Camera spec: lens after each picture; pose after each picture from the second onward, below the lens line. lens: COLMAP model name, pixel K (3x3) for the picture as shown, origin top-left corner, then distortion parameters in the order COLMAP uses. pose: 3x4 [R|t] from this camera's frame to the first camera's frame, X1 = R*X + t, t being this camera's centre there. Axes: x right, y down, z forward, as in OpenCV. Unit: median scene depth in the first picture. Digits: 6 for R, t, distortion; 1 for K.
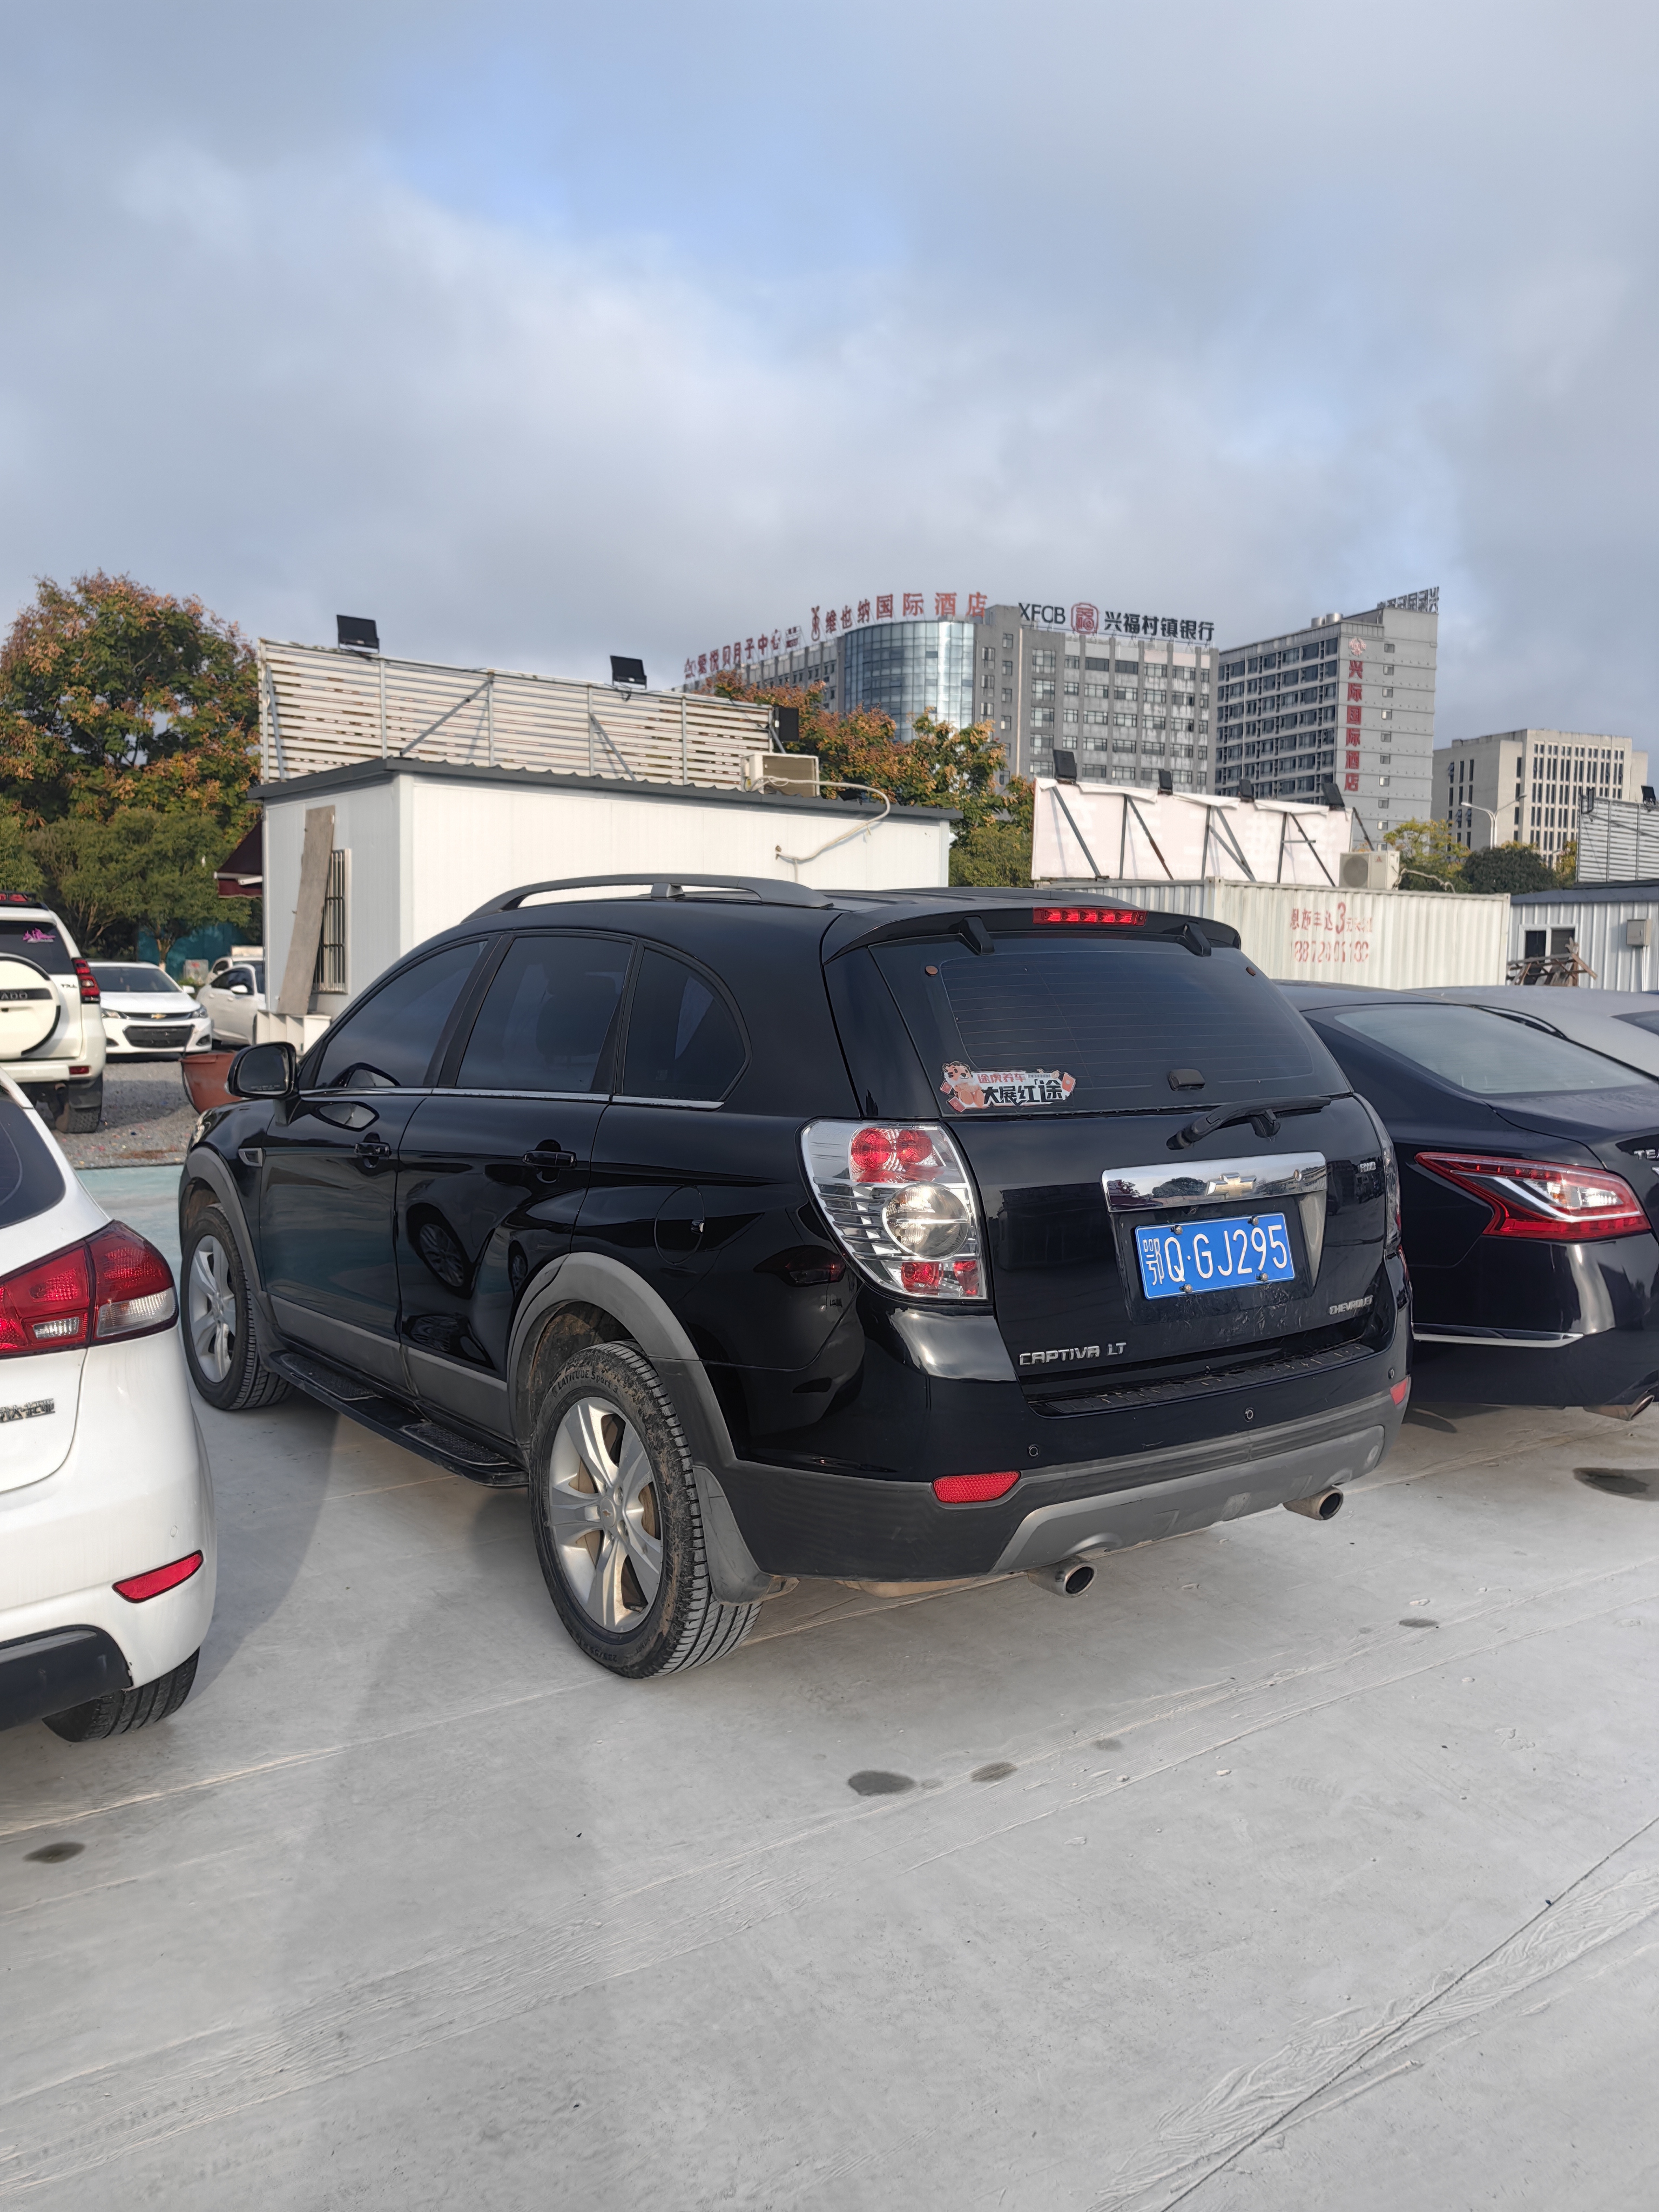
lens RADIAL K [[1752.4, 0, 841.6], [0, 1752.4, 1099.7], [0, 0, 1]] dist [0.009897, -0.001574]
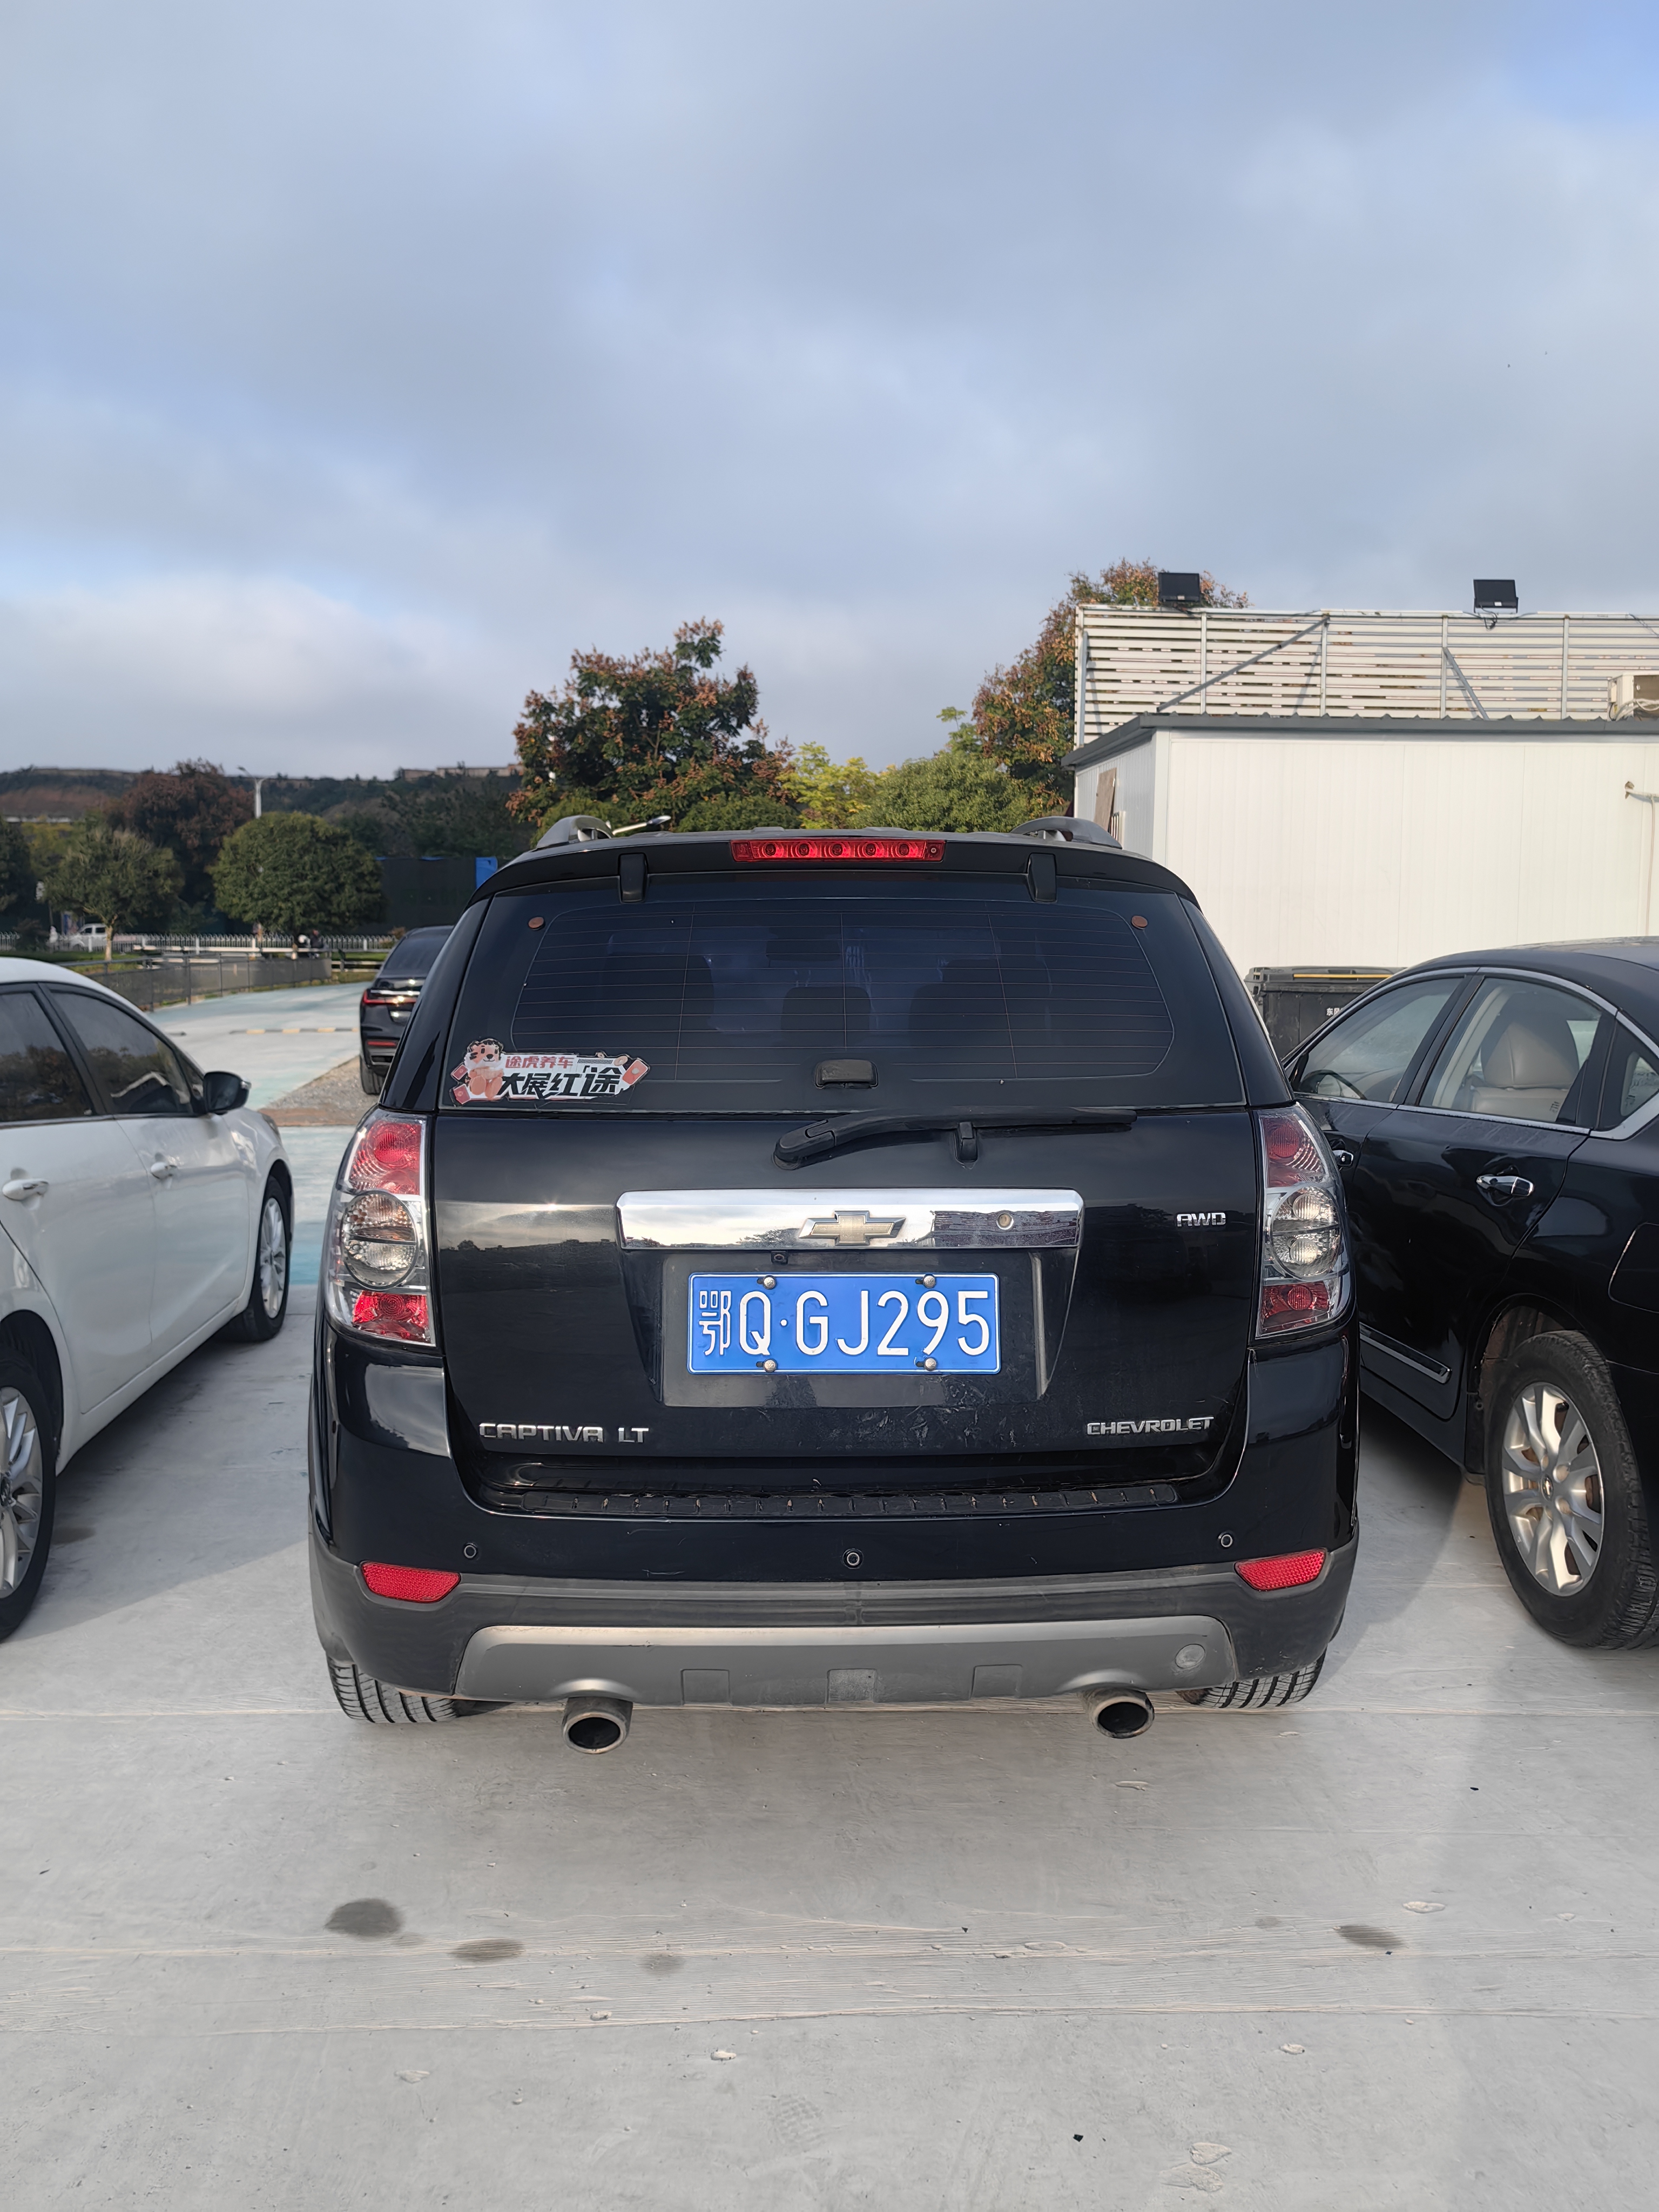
lens RADIAL K [[1747.7, 0, 825.4], [0, 1747.7, 1064.3], [0, 0, 1]] dist [0.014837, 0.002541]
pose [[0.820814, 0.035707, -0.570079, 0.578661], [-0.035690, 0.999300, 0.011204, -0.022497], [0.570080, 0.011149, 0.821514, 0.397052]]
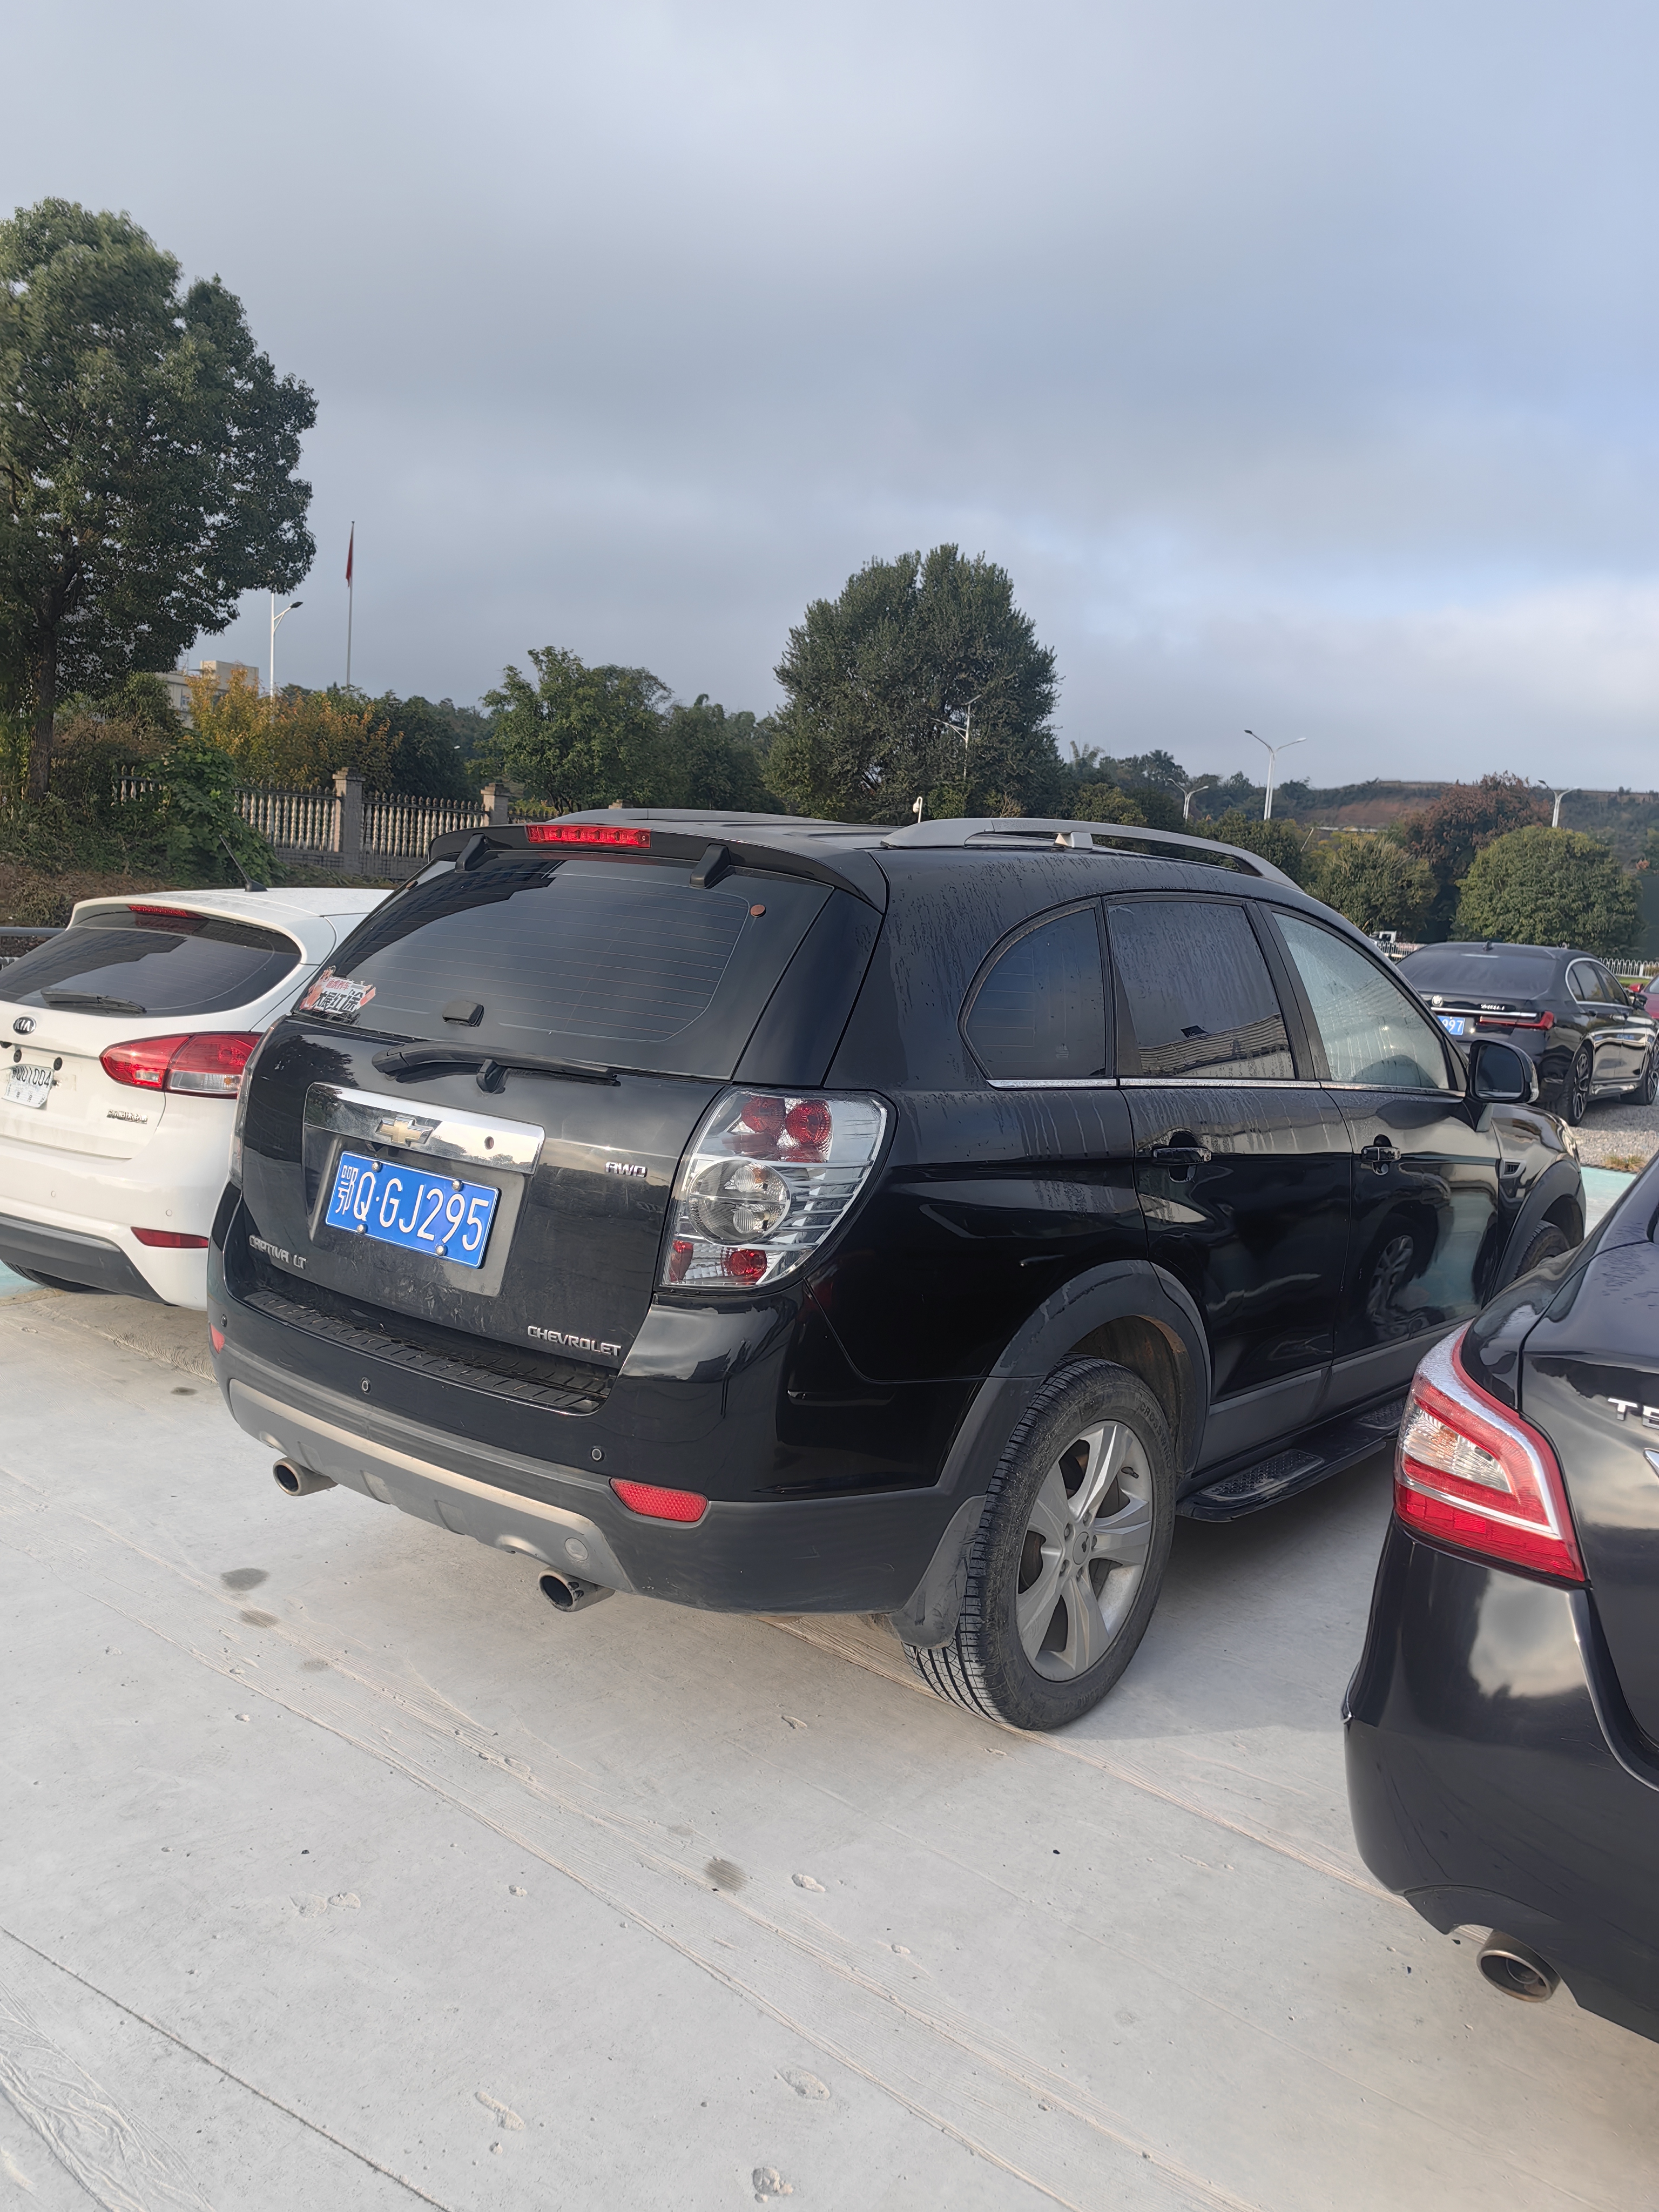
lens RADIAL K [[1752.4, 0, 841.6], [0, 1752.4, 1099.7], [0, 0, 1]] dist [0.009897, -0.001574]
pose [[0.257677, 0.118535, -0.958933, 1.067016], [-0.136175, 0.986996, 0.085412, -0.068284], [0.956587, 0.108574, 0.270468, 0.920169]]
